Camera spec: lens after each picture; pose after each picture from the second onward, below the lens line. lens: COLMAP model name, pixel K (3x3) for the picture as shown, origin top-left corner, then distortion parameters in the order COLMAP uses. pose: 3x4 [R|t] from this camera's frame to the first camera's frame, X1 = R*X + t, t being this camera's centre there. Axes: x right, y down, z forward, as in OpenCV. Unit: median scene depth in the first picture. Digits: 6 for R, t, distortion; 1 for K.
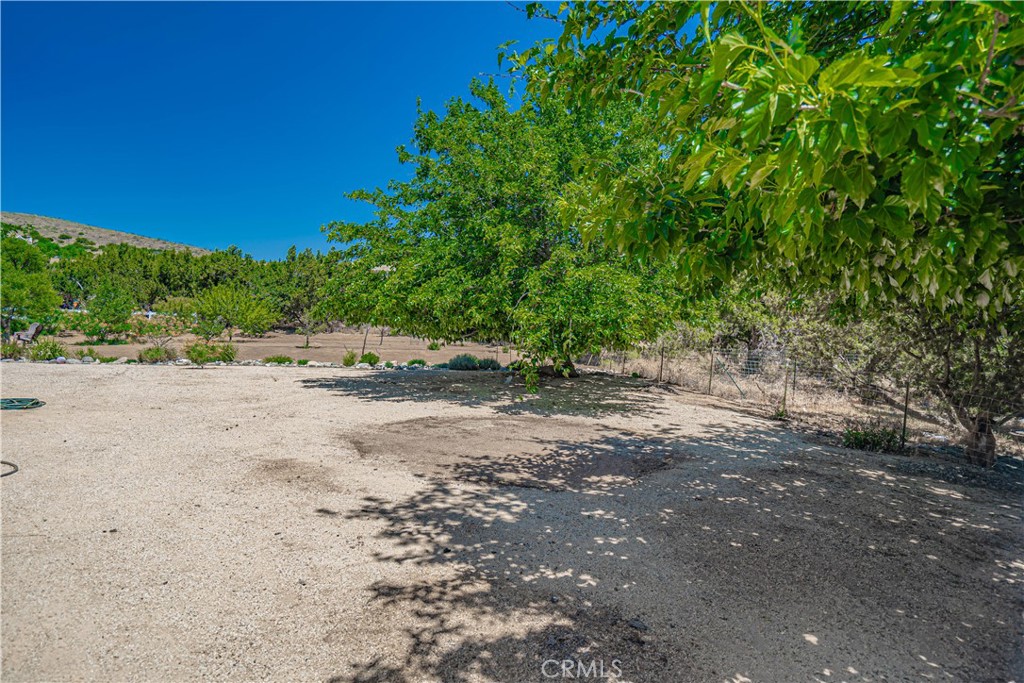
lens RADIAL K [[549.7, 0, 512.0], [0, 549.7, 341.5], [0, 0, 1]] dist [0.001550, 0.000458]
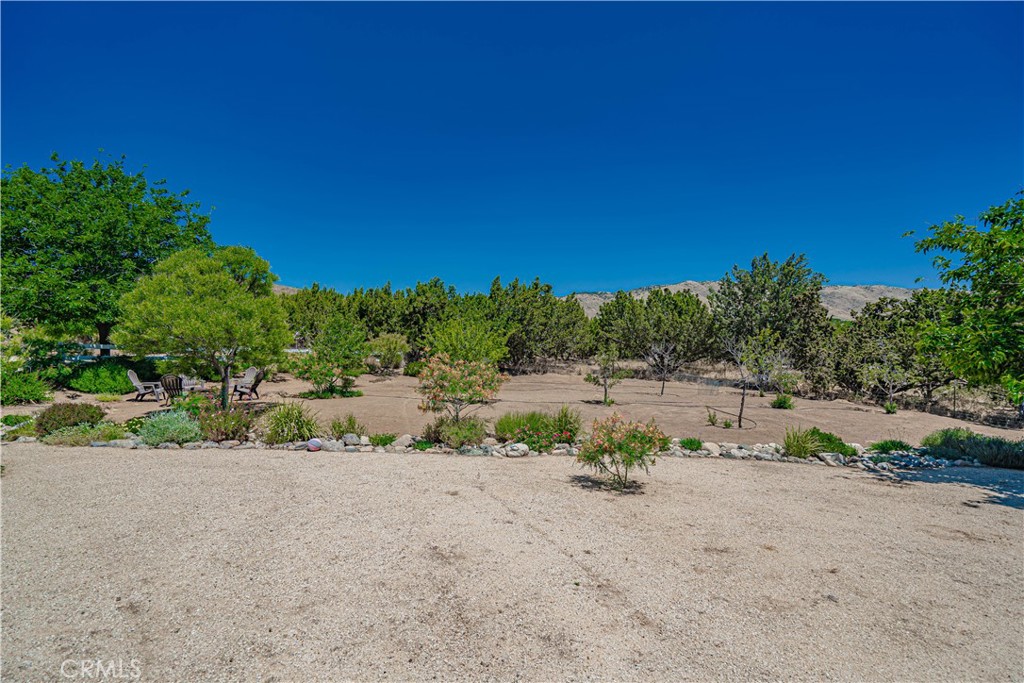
lens RADIAL K [[460.7, 0, 512.0], [0, 460.7, 341.5], [0, 0, 1]] dist [-0.009749, 0.004782]
pose [[0.987474, -0.009891, -0.157471, -0.301878], [-0.000104, 0.997992, -0.063343, -0.022008], [0.157781, 0.062566, 0.985490, 0.313249]]
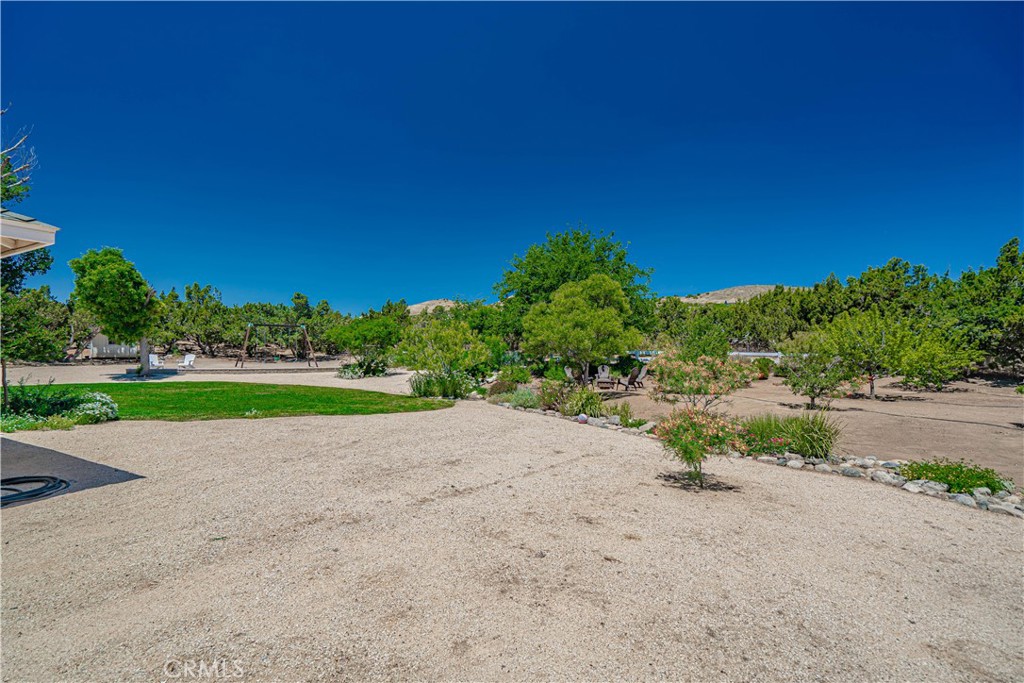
lens RADIAL K [[460.7, 0, 512.0], [0, 460.7, 341.5], [0, 0, 1]] dist [-0.009749, 0.004782]
pose [[0.353488, -0.042500, -0.934473, -0.145544], [-0.031256, 0.997873, -0.057207, -0.017850], [0.934917, 0.049430, 0.351408, 0.374054]]
